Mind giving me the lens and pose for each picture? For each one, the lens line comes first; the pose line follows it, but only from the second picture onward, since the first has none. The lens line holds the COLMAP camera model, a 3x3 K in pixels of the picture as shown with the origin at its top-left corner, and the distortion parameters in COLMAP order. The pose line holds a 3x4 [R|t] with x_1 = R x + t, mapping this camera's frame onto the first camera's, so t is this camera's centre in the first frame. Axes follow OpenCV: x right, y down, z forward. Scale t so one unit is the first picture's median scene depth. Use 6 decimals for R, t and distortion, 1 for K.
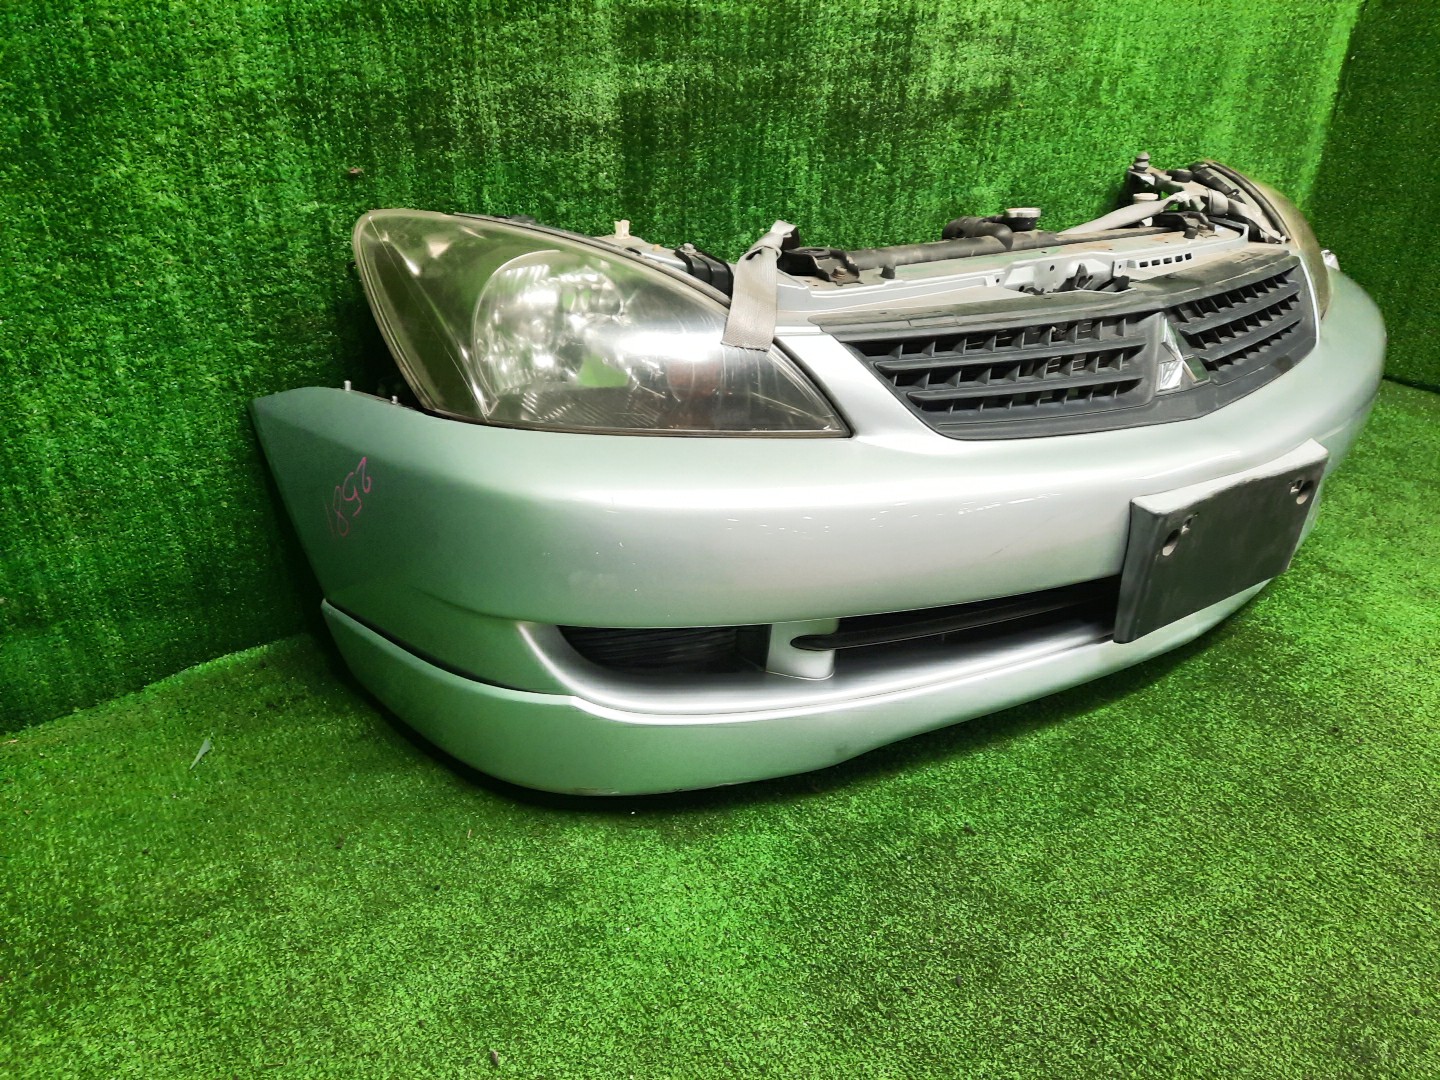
lens RADIAL K [[1039.7, 0, 720.0], [0, 1039.7, 540.0], [0, 0, 1]] dist [0.067091, -0.075782]
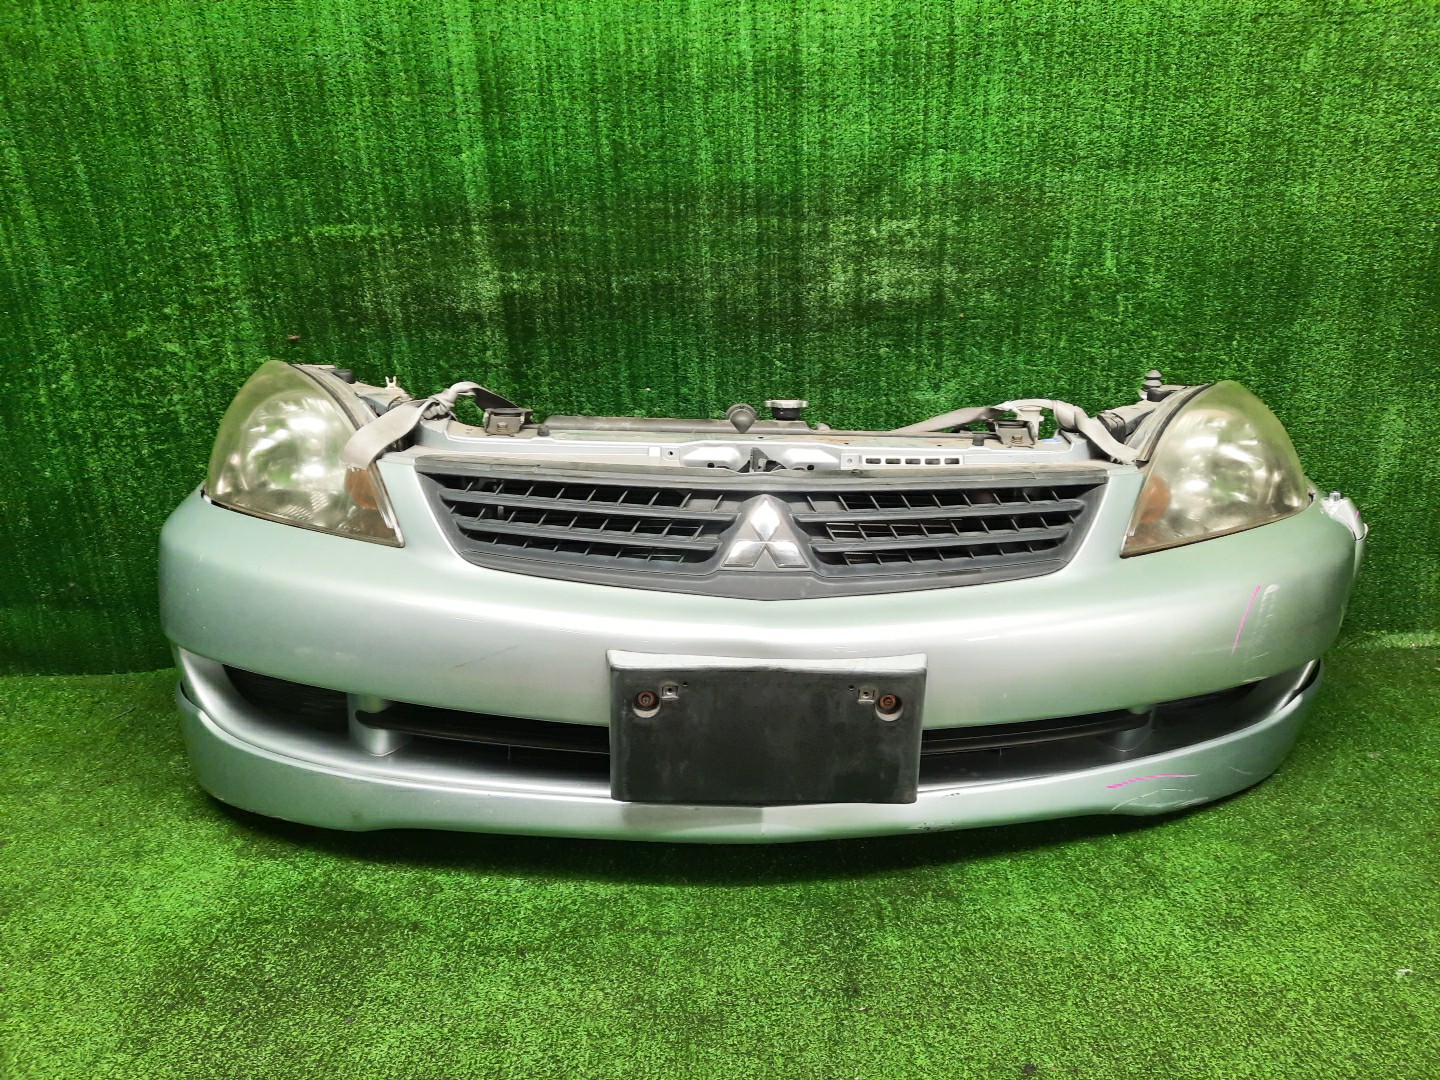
lens RADIAL K [[1039.7, 0, 720.0], [0, 1039.7, 540.0], [0, 0, 1]] dist [0.067091, -0.075782]
pose [[0.828124, 0.133176, -0.544495, 0.887358], [-0.240877, 0.961655, -0.131143, -0.030596], [0.506151, 0.239759, 0.828449, 0.148943]]
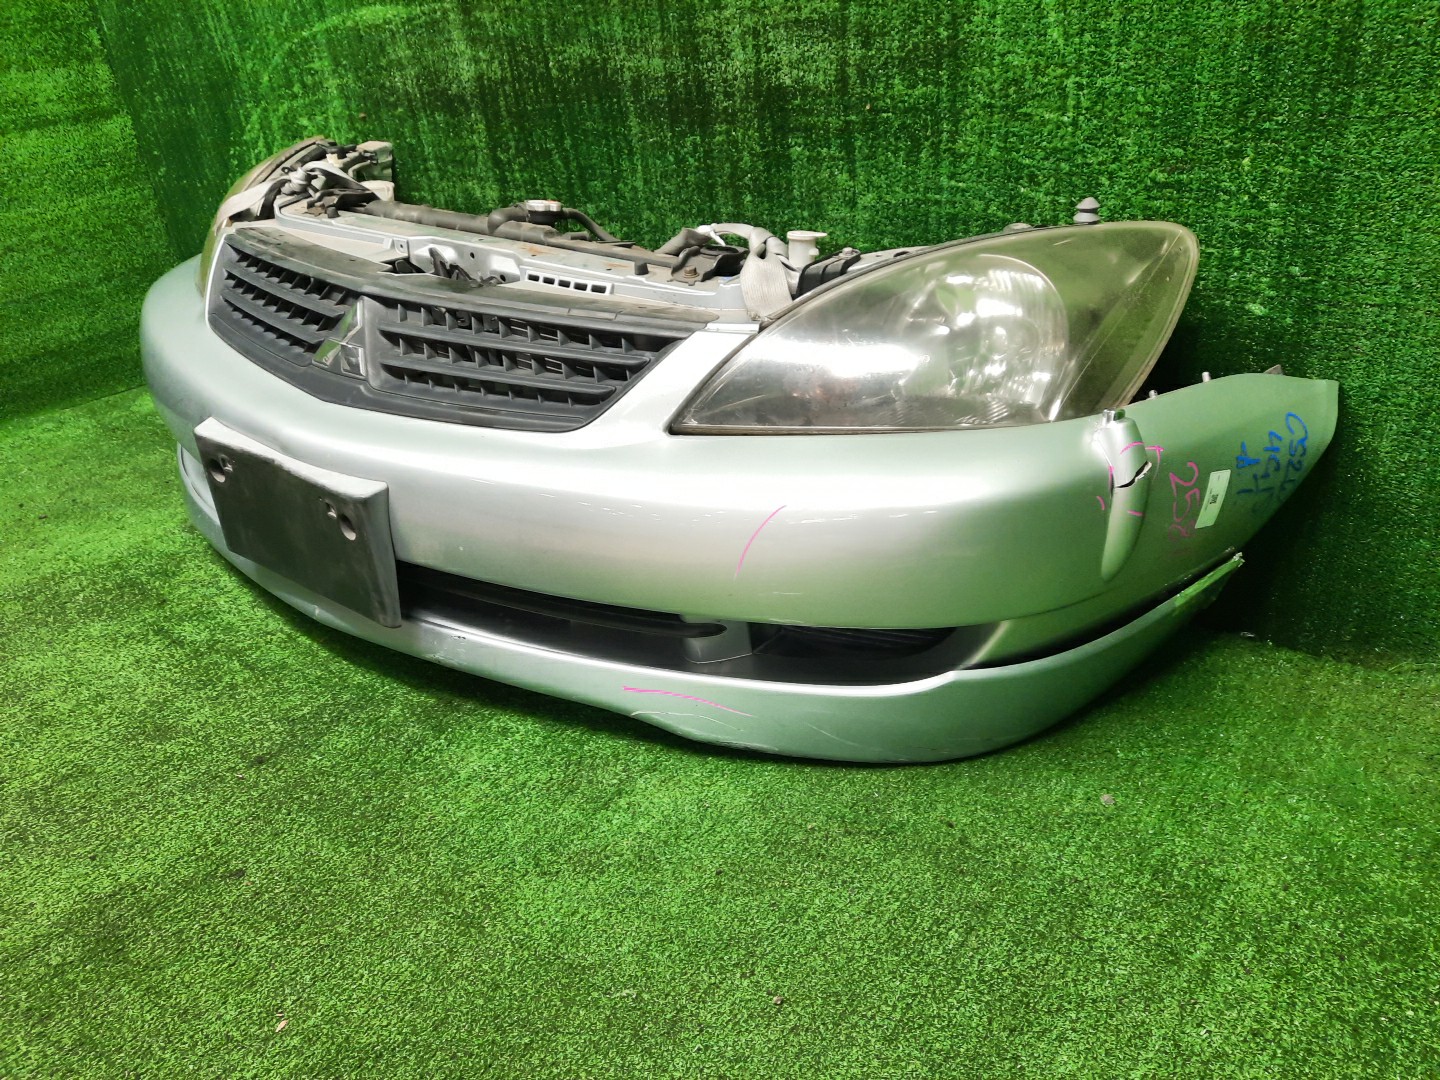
lens RADIAL K [[1039.7, 0, 720.0], [0, 1039.7, 540.0], [0, 0, 1]] dist [0.067091, -0.075782]
pose [[0.300725, 0.396658, -0.867310, 1.404588], [-0.402207, 0.877326, 0.261780, -0.389983], [0.864751, 0.270115, 0.423372, 0.884928]]
